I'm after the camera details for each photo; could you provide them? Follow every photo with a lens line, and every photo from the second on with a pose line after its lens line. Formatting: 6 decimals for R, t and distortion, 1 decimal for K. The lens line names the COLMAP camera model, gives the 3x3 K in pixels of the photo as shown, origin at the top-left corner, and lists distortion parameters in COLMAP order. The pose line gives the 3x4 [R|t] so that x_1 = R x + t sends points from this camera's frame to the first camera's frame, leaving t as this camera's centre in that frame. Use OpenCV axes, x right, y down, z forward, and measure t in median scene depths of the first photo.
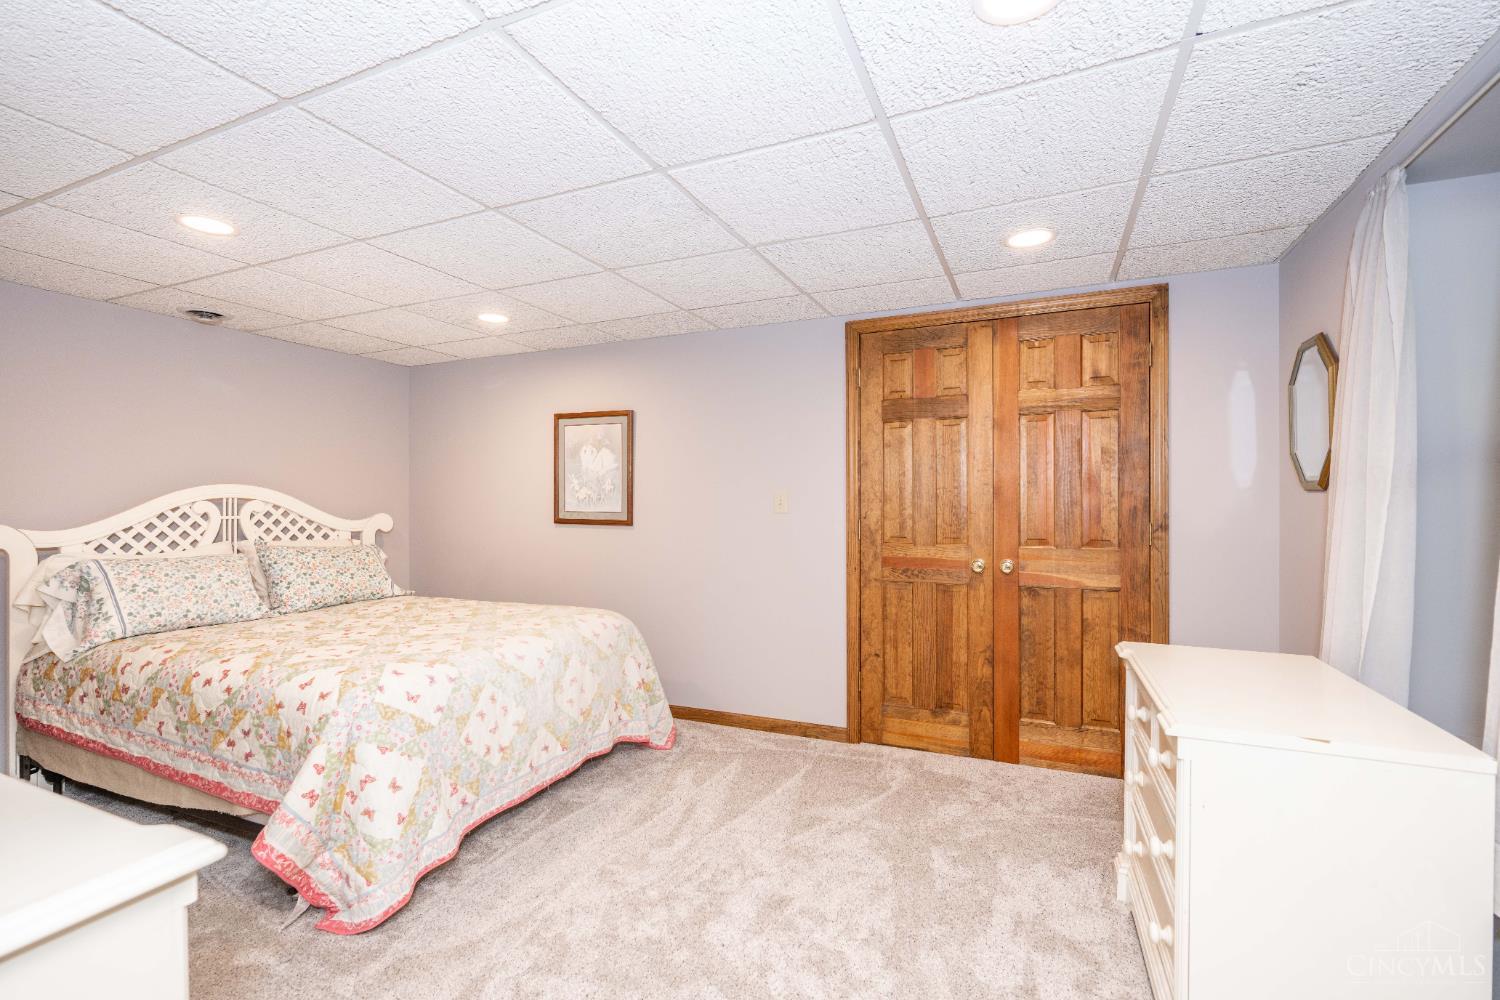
lens RADIAL K [[660.4, 0, 746.4], [0, 660.4, 502.1], [0, 0, 1]] dist [0.000810, 0.000706]
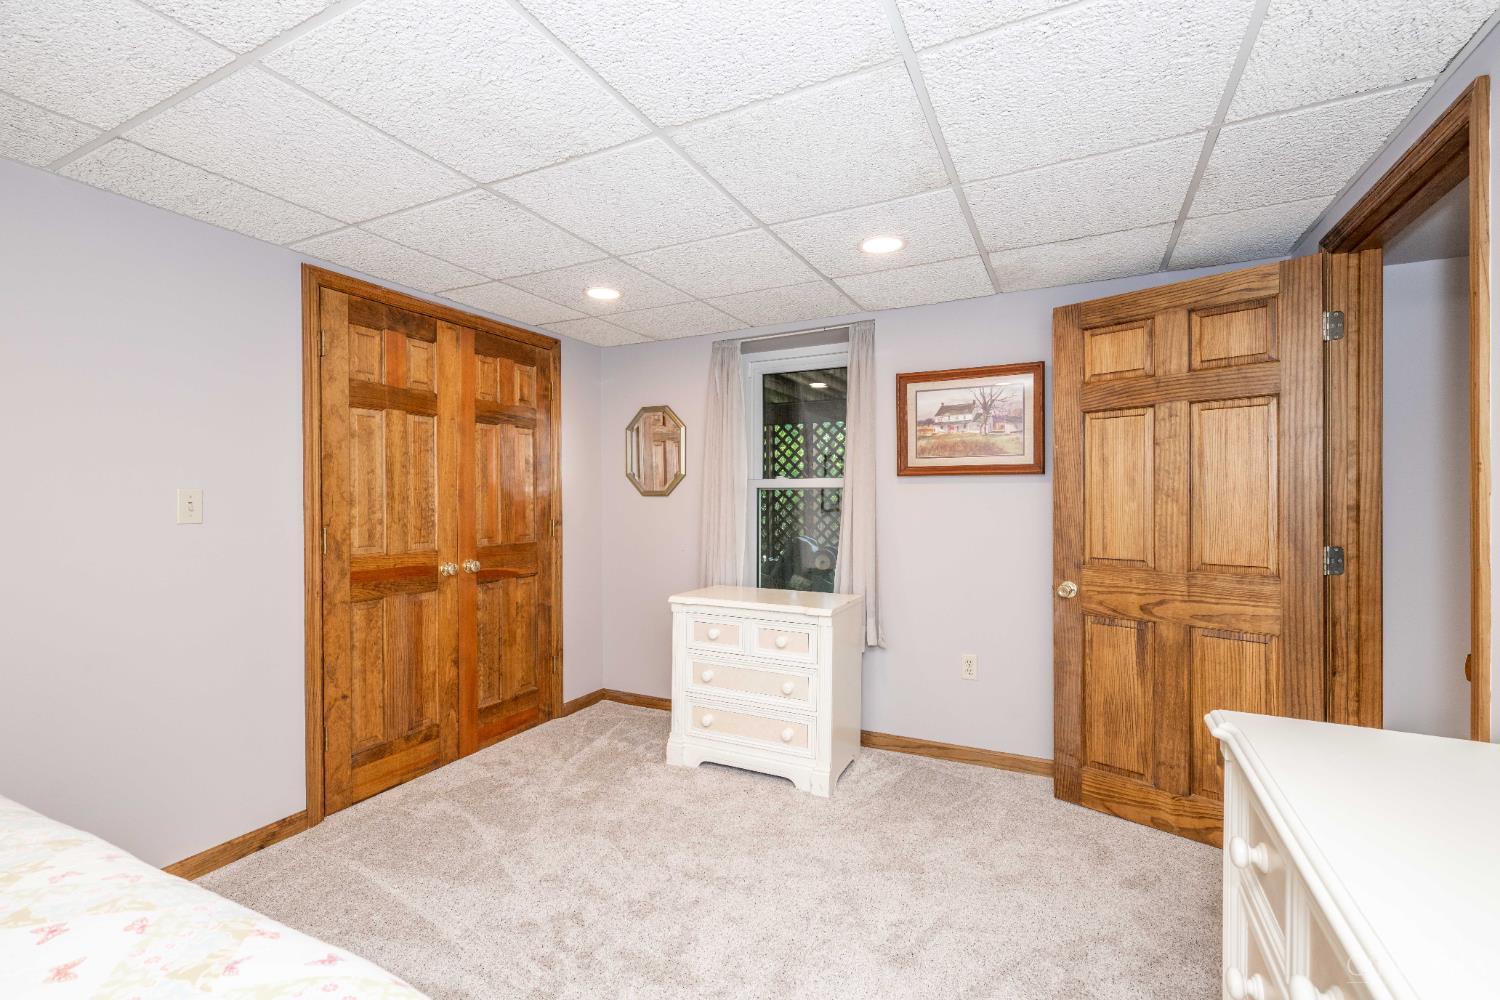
lens RADIAL K [[660.4, 0, 745.9], [0, 660.4, 501.6], [0, 0, 1]] dist [0.000810, 0.000706]
pose [[0.047801, -0.001643, 0.998856, -0.582420], [0.004427, 0.999989, 0.001433, -0.003150], [-0.998847, 0.004353, 0.047808, 0.481273]]
